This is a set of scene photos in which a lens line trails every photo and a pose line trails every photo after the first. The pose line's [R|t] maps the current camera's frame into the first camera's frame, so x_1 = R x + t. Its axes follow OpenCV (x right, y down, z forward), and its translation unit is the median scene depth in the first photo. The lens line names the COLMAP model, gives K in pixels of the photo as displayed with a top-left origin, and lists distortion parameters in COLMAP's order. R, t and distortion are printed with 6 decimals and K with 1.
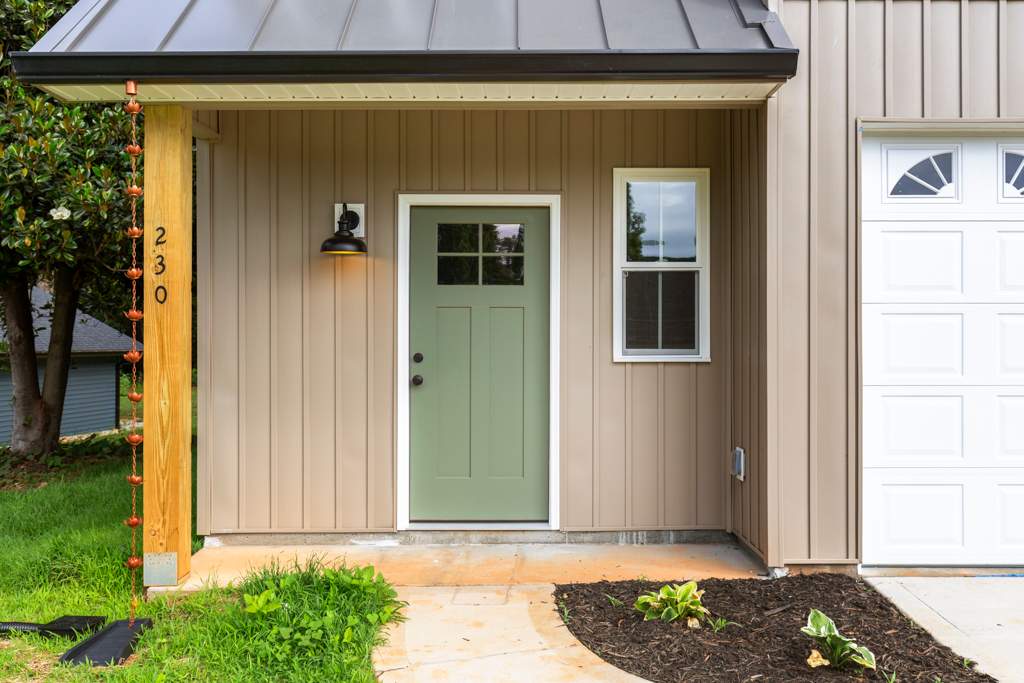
lens RADIAL K [[957.7, 0, 530.6], [0, 957.7, 337.1], [0, 0, 1]] dist [-0.001943, 0.000861]
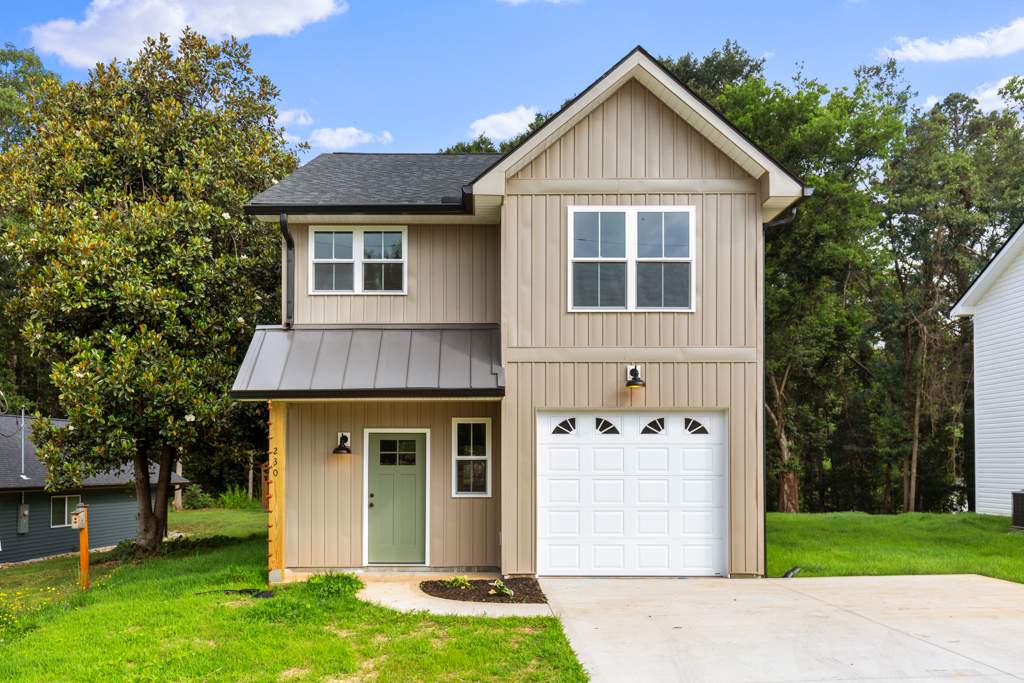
lens RADIAL K [[862.7, 0, 477.4], [0, 862.7, 445.8], [0, 0, 1]] dist [0.002216, -0.002554]
pose [[0.999962, -0.000120, -0.008743, 0.171955], [-0.000055, 0.999799, -0.020055, -0.061482], [0.008744, 0.020055, 0.999761, -1.208869]]
